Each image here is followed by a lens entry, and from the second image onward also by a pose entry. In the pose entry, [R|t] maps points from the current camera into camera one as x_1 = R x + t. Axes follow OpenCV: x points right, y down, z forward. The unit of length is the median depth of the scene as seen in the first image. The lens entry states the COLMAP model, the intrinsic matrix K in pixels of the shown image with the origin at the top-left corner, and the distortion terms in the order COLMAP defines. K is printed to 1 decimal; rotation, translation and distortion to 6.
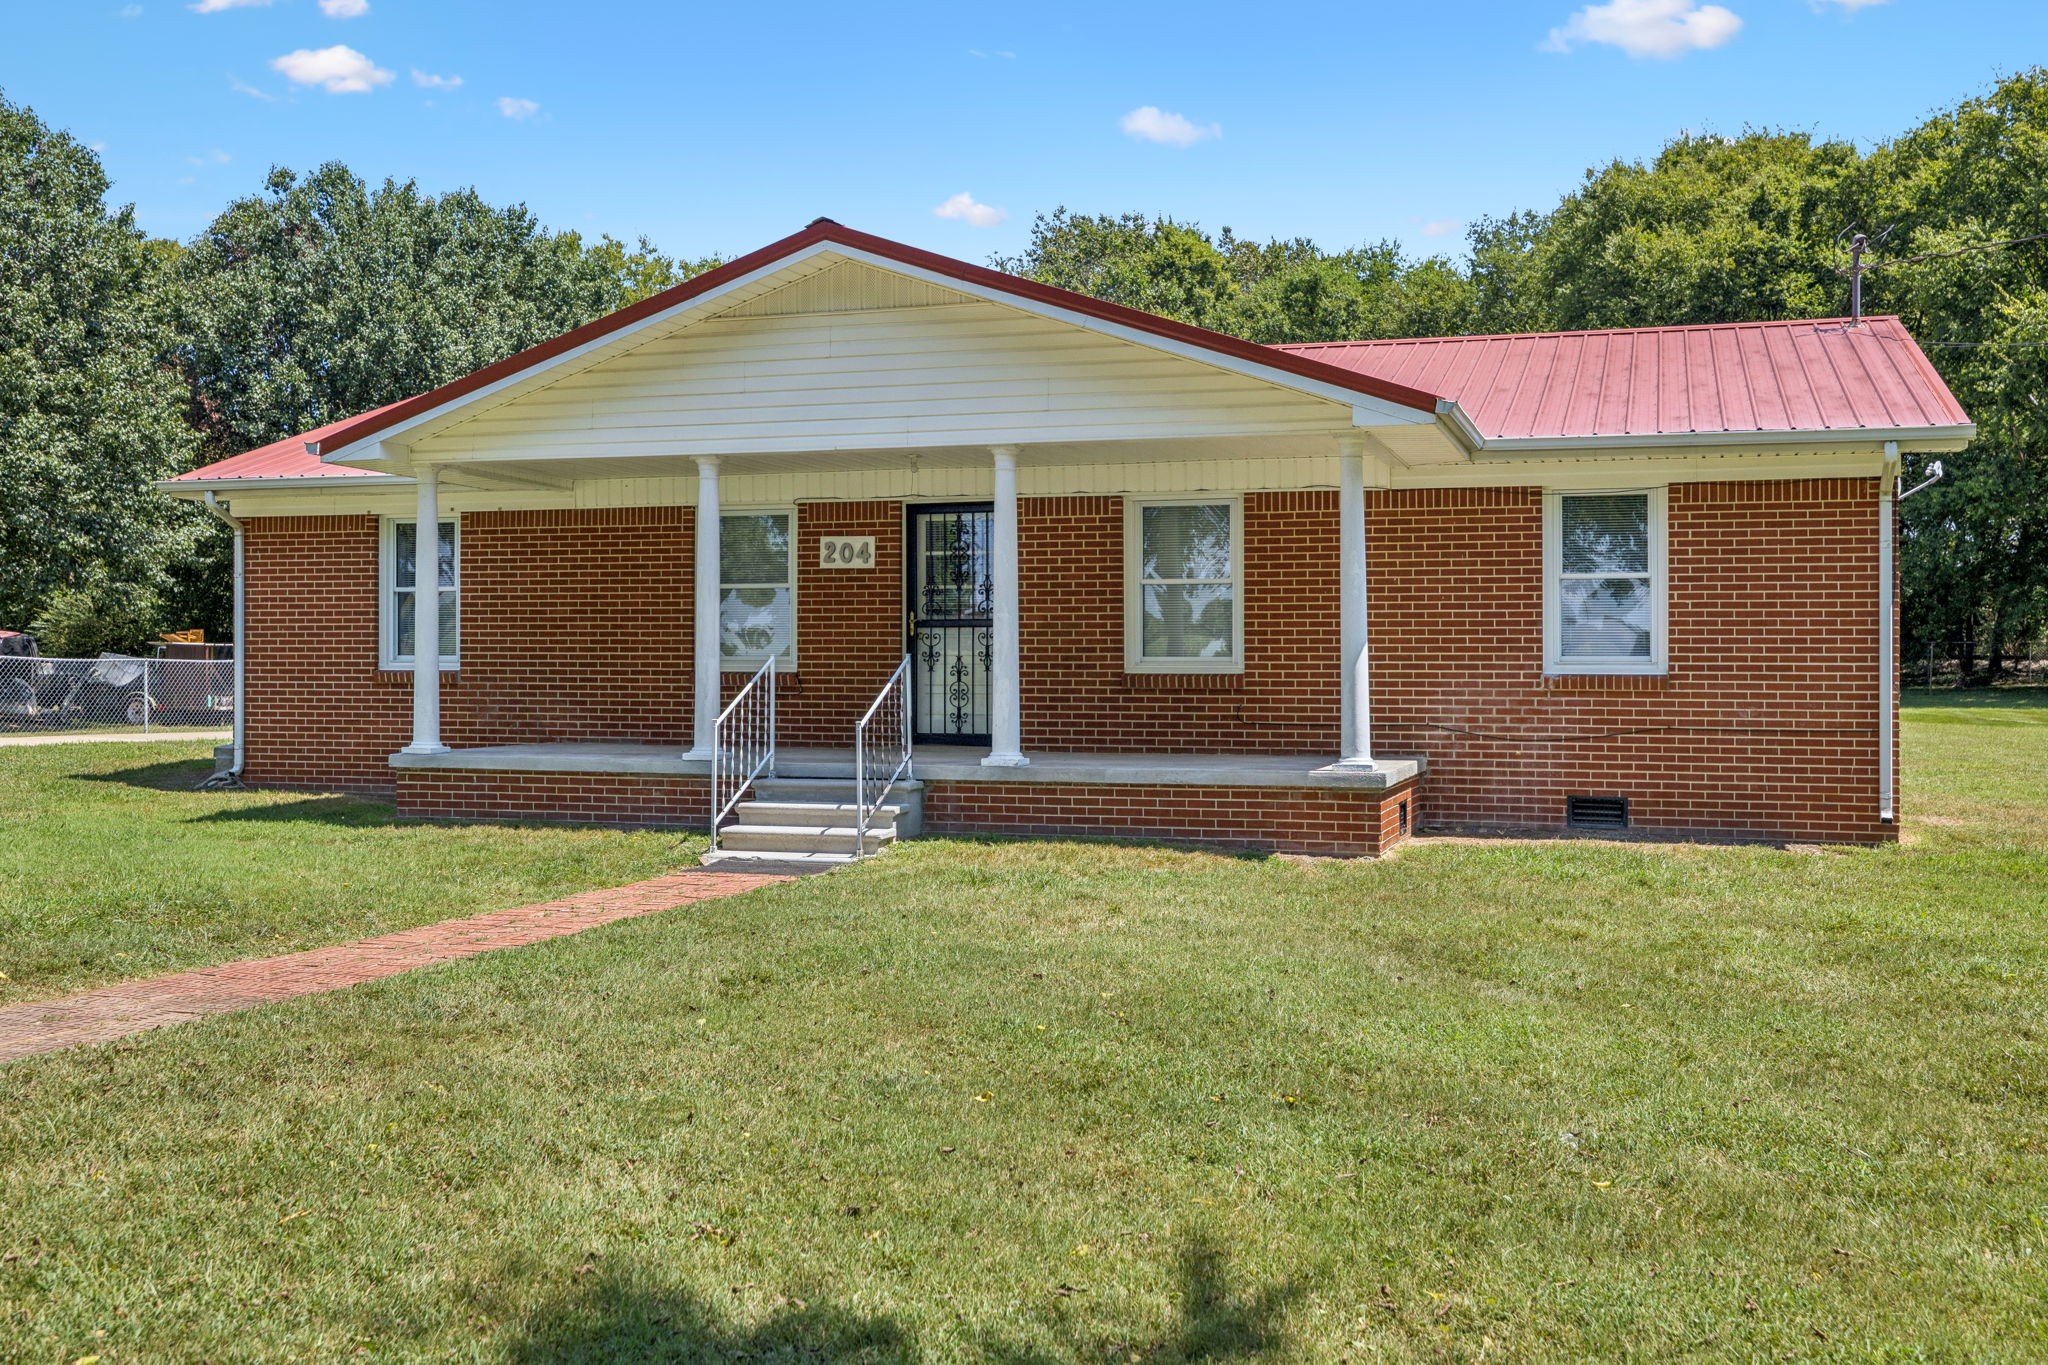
lens RADIAL K [[1862.7, 0, 1074.1], [0, 1862.7, 701.3], [0, 0, 1]] dist [0.005187, 0.000000]
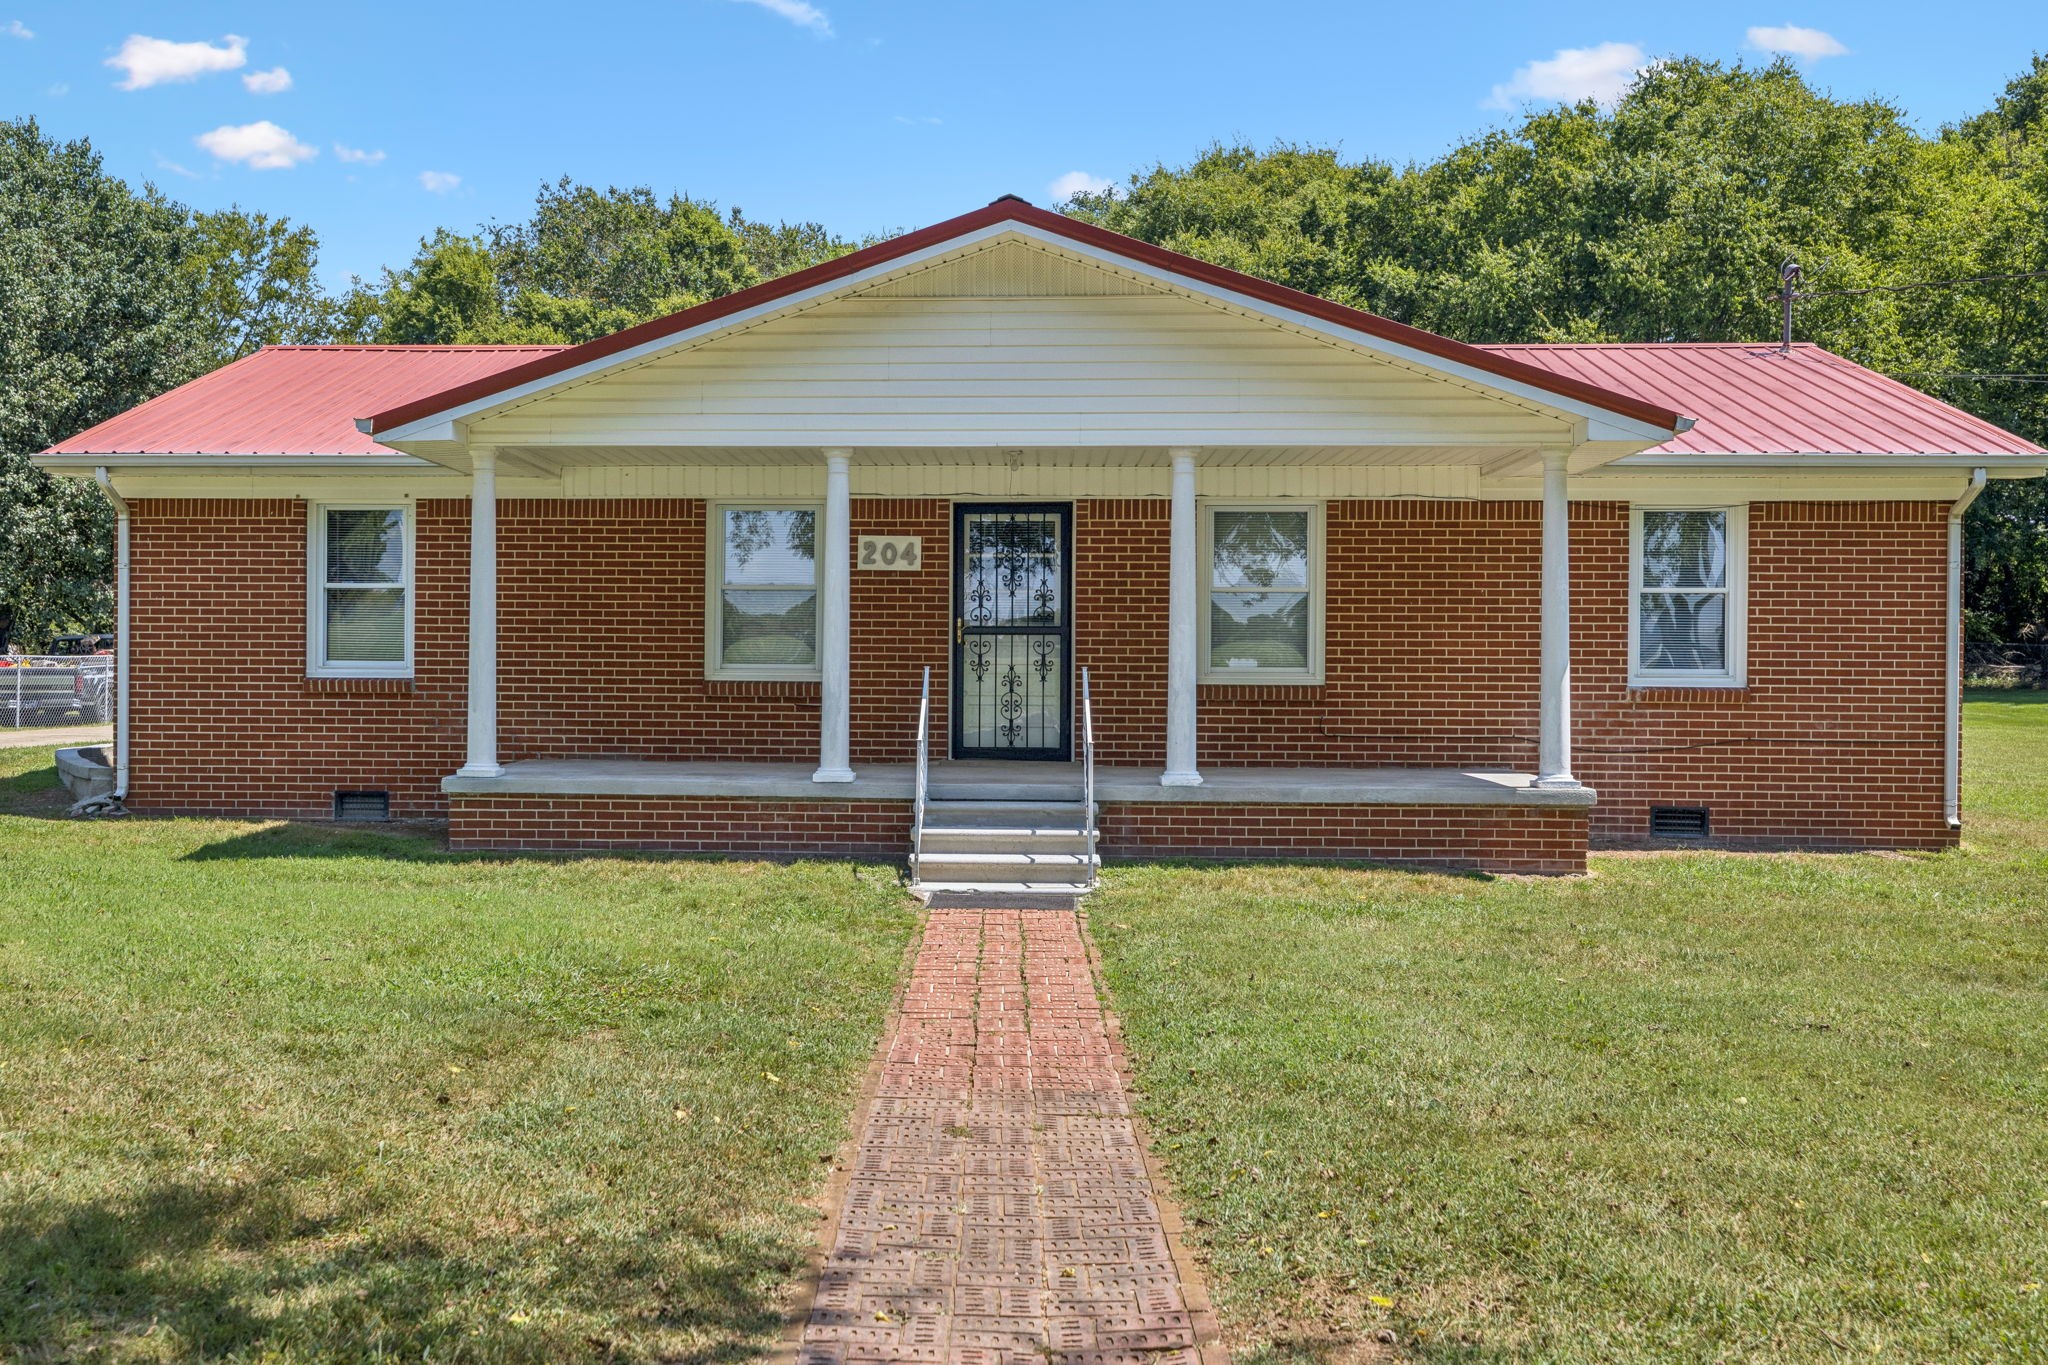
lens RADIAL K [[1862.7, 0, 913.1], [0, 1862.7, 732.8], [0, 0, 1]] dist [0.005187, 0.000000]
pose [[0.973560, -0.006125, 0.228347, -0.343802], [0.000379, 0.999682, 0.025197, -0.014454], [-0.228429, -0.024445, 0.973254, 0.094260]]
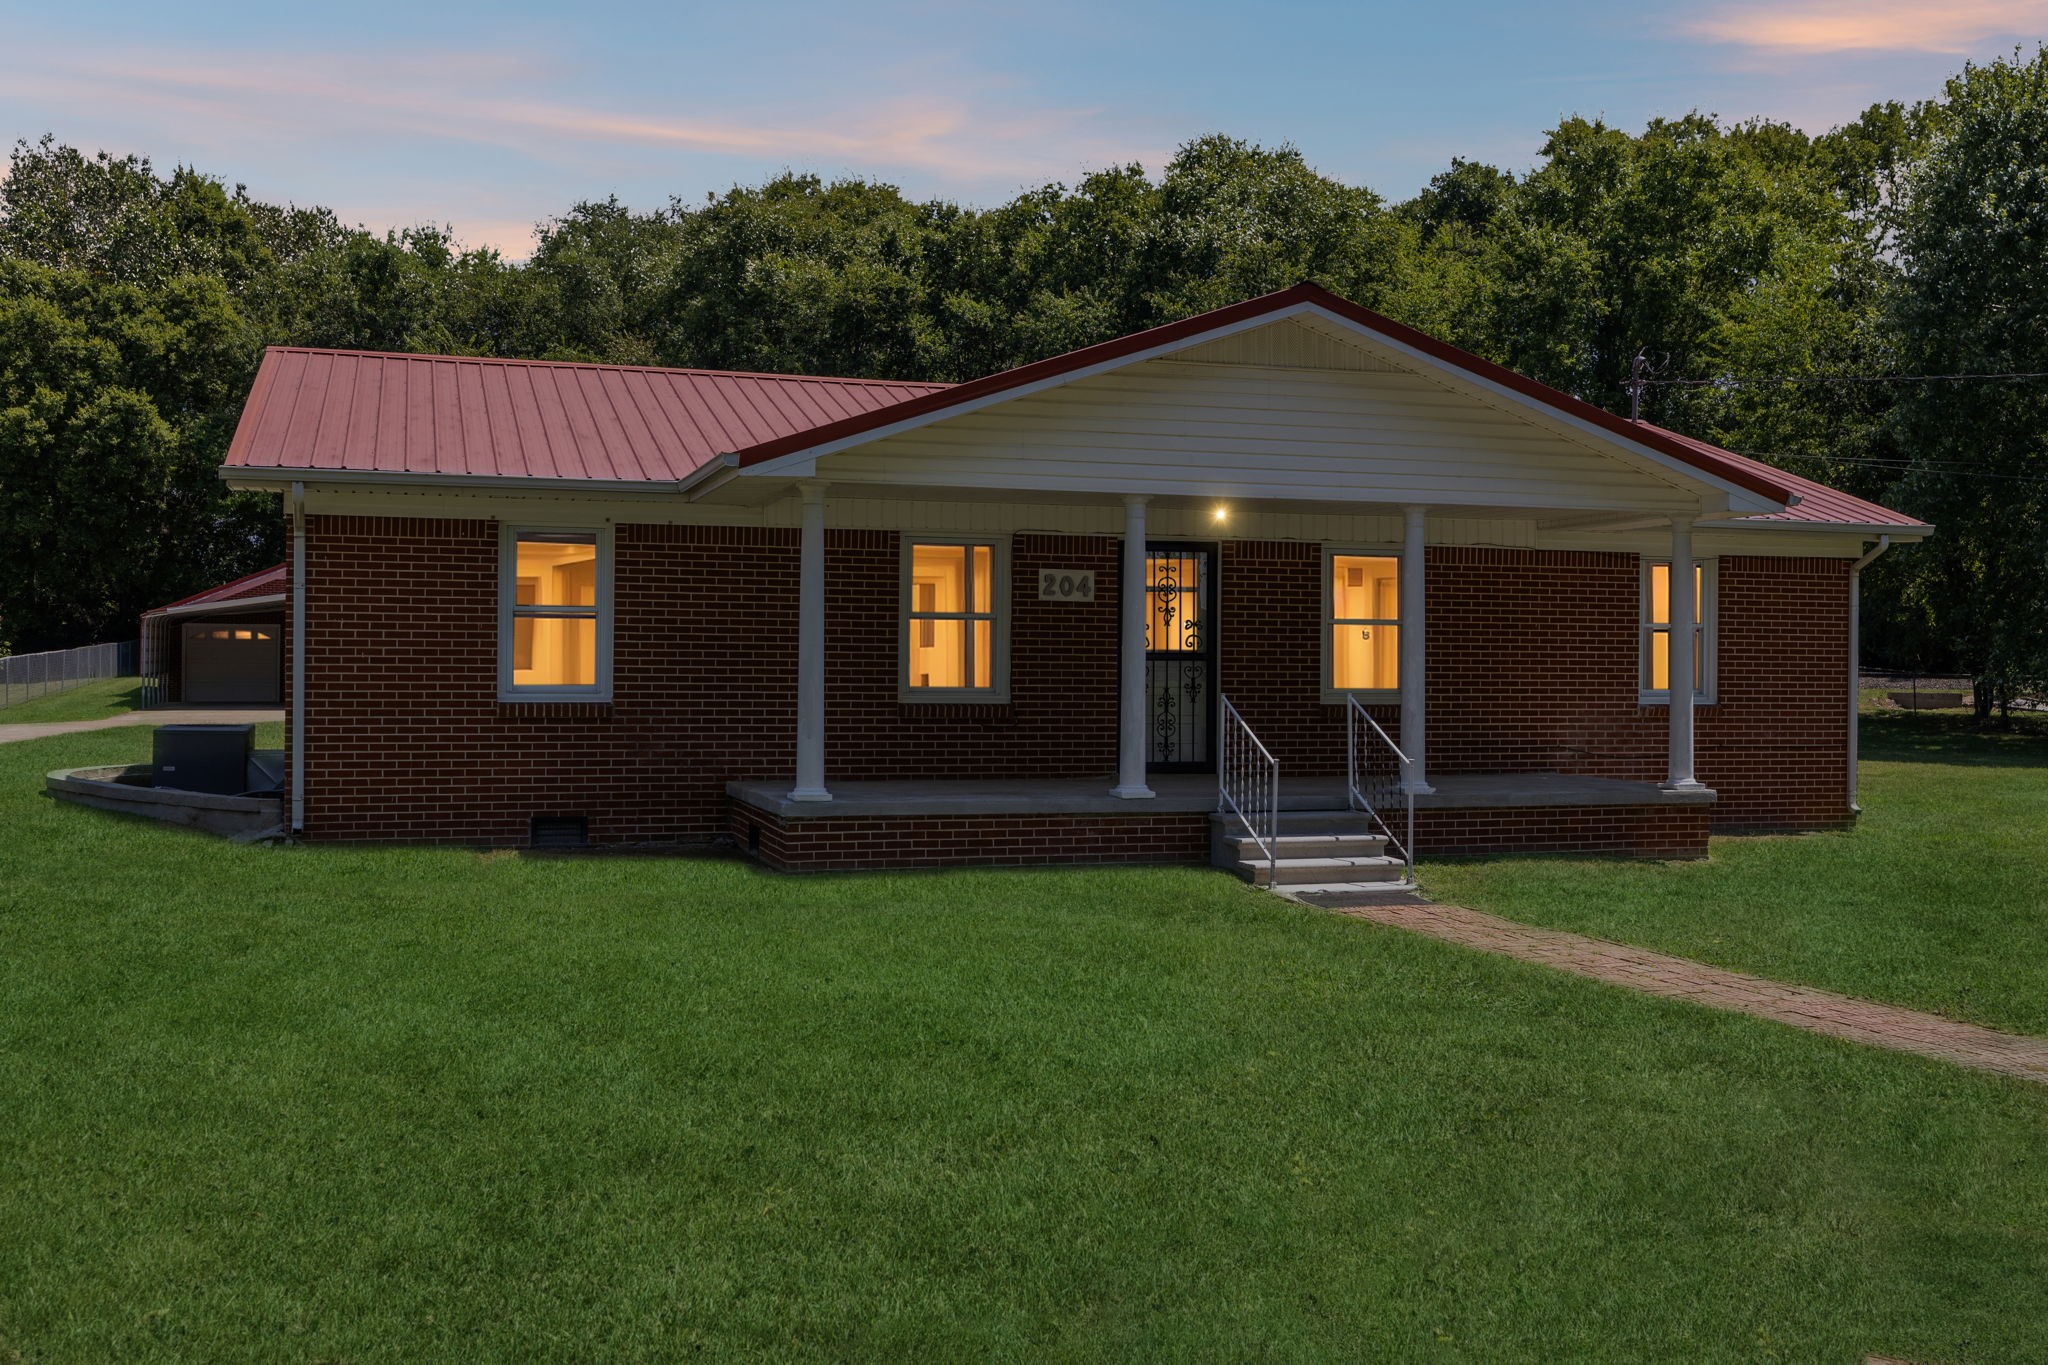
lens RADIAL K [[1862.7, 0, 950.4], [0, 1862.7, 706.6], [0, 0, 1]] dist [0.005187, 0.000000]
pose [[0.841255, -0.008901, 0.540566, -0.768196], [0.003607, 0.999935, 0.010851, -0.026902], [-0.540627, -0.007179, 0.841232, 0.193751]]
